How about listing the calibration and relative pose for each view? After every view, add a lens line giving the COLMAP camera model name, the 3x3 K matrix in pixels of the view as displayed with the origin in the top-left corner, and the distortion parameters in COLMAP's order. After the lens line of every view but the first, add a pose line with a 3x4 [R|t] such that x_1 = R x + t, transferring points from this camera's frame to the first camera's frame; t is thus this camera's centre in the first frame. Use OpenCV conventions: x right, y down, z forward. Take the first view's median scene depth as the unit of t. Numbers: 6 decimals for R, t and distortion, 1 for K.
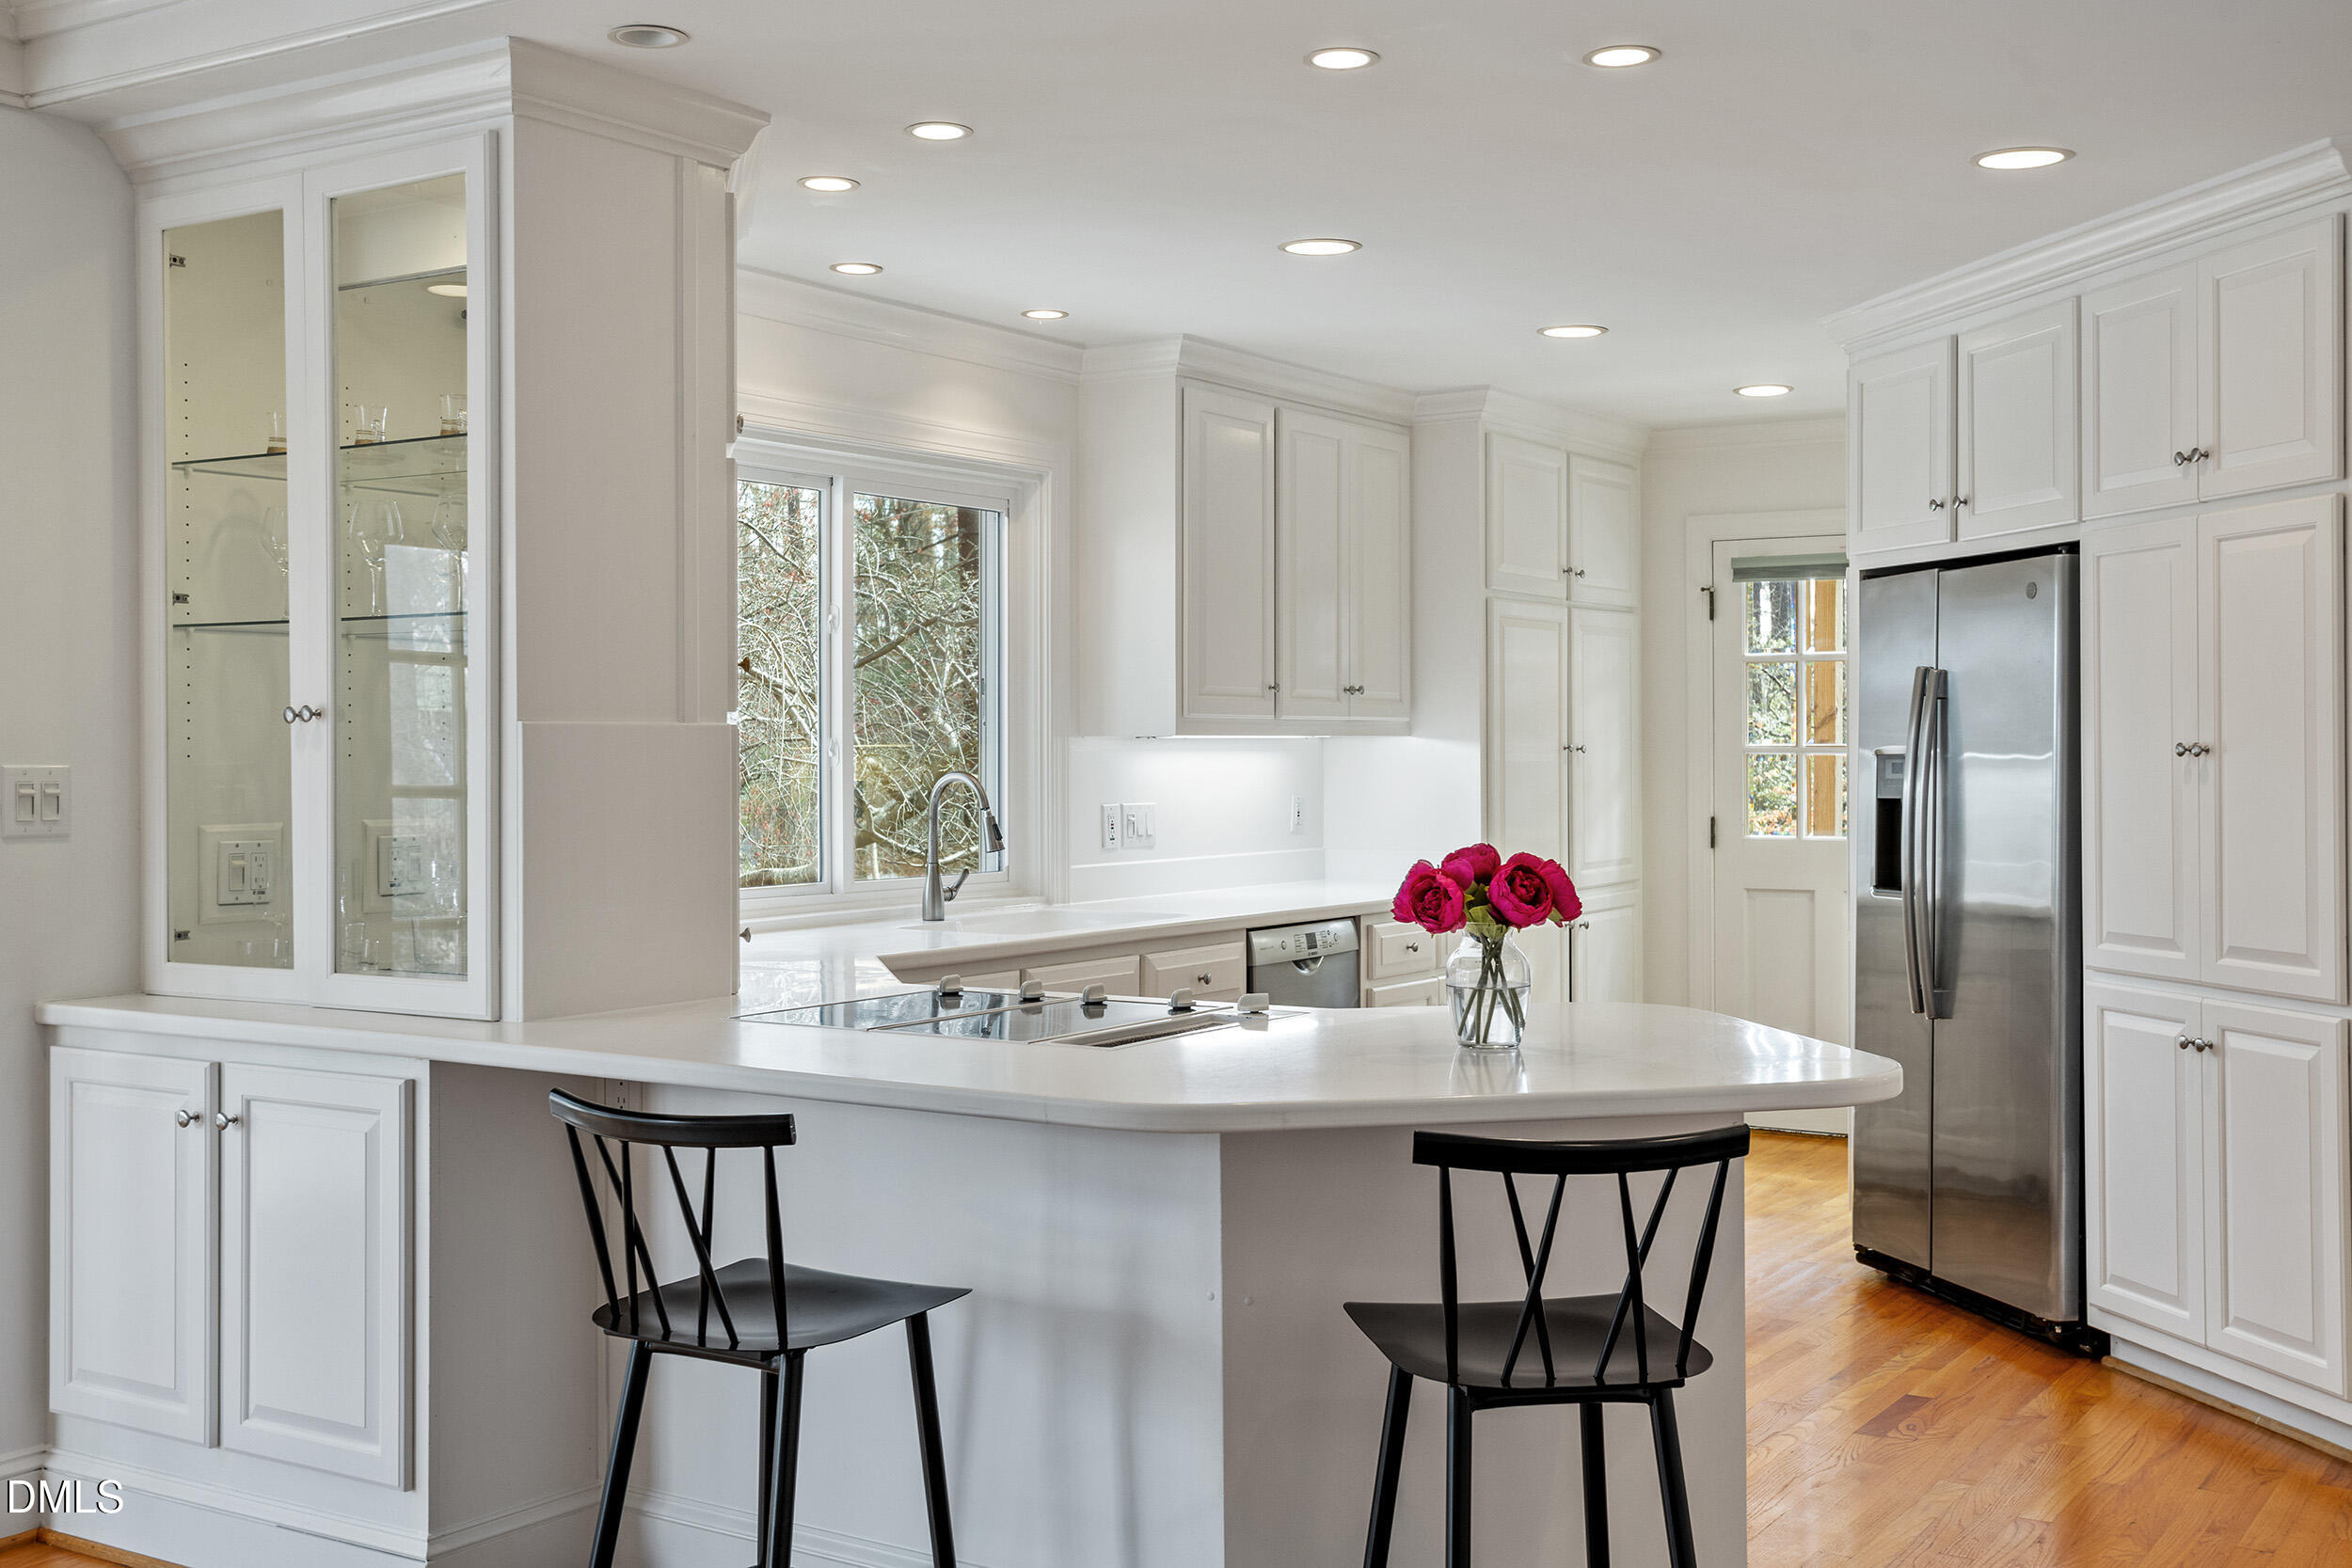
lens RADIAL K [[2568.0, 0, 1176.7], [0, 2568.0, 779.1], [0, 0, 1]] dist [0.008189, 0.000000]
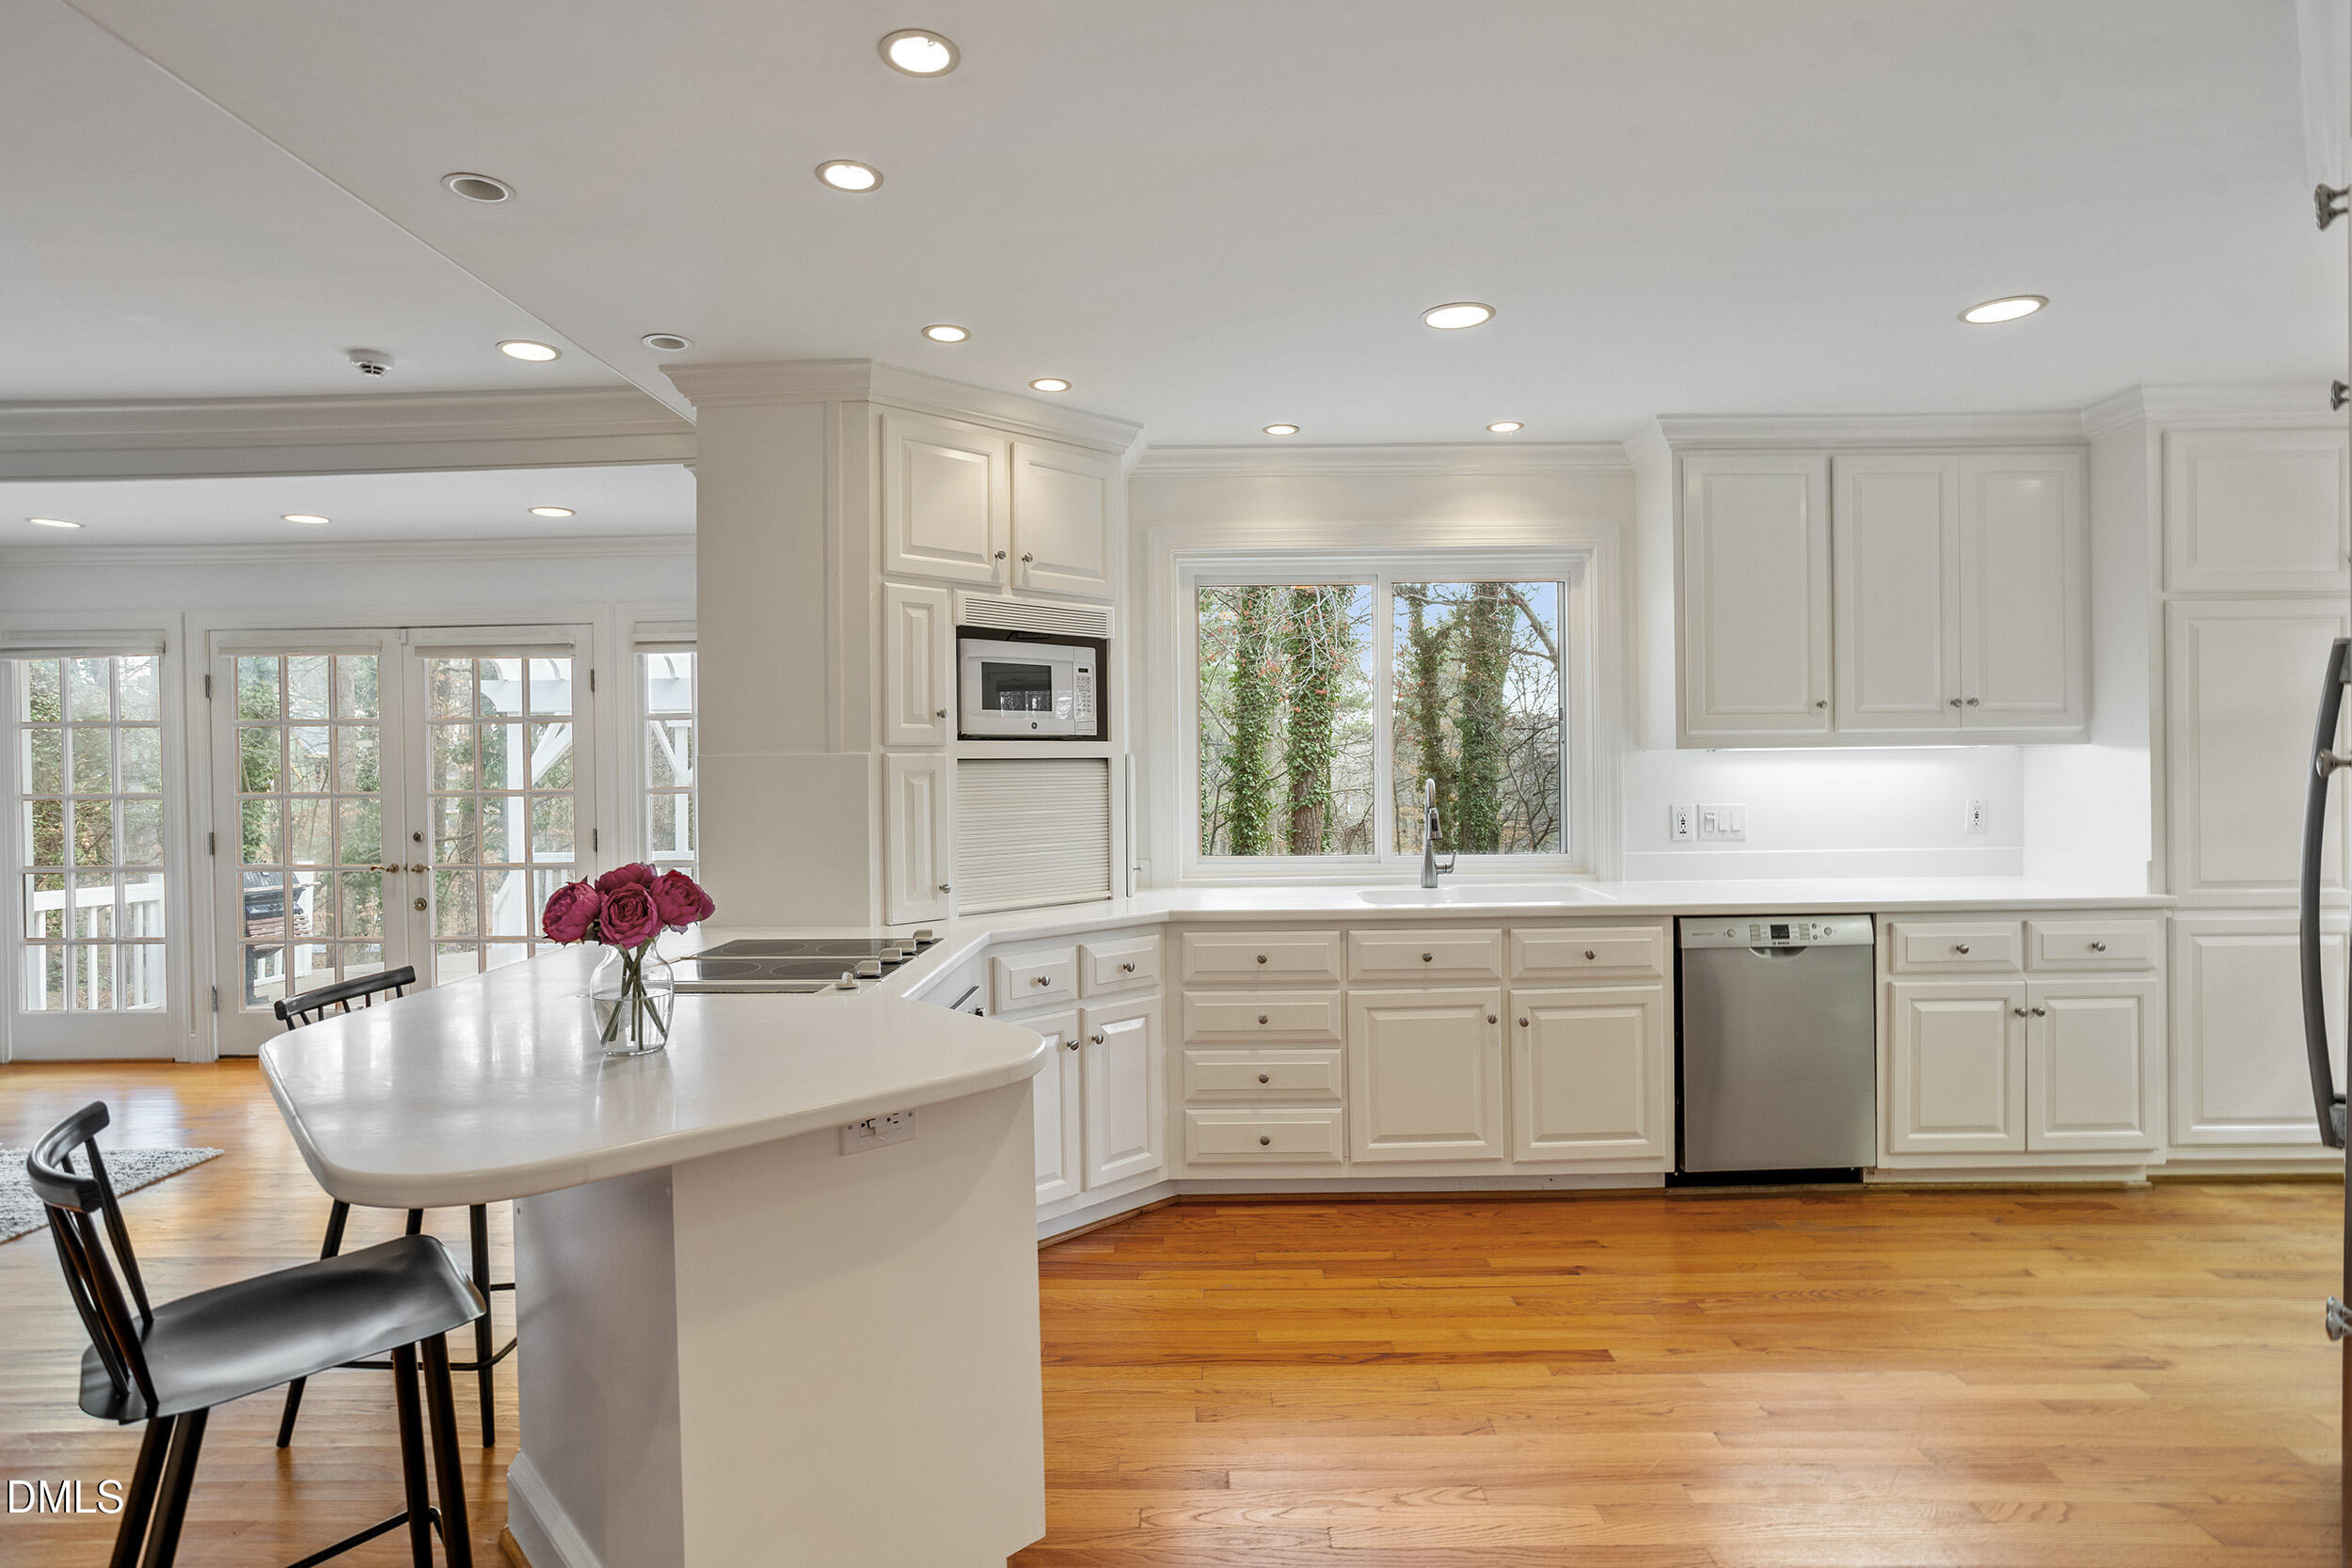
lens RADIAL K [[1219.3, 0, 1176.3], [0, 1219.3, 781.5], [0, 0, 1]] dist [0.000650, 0.000350]
pose [[0.537454, 0.004228, -0.843282, 0.344754], [0.000148, 0.999987, 0.005108, -0.004581], [0.843293, -0.002871, 0.537447, 0.477610]]
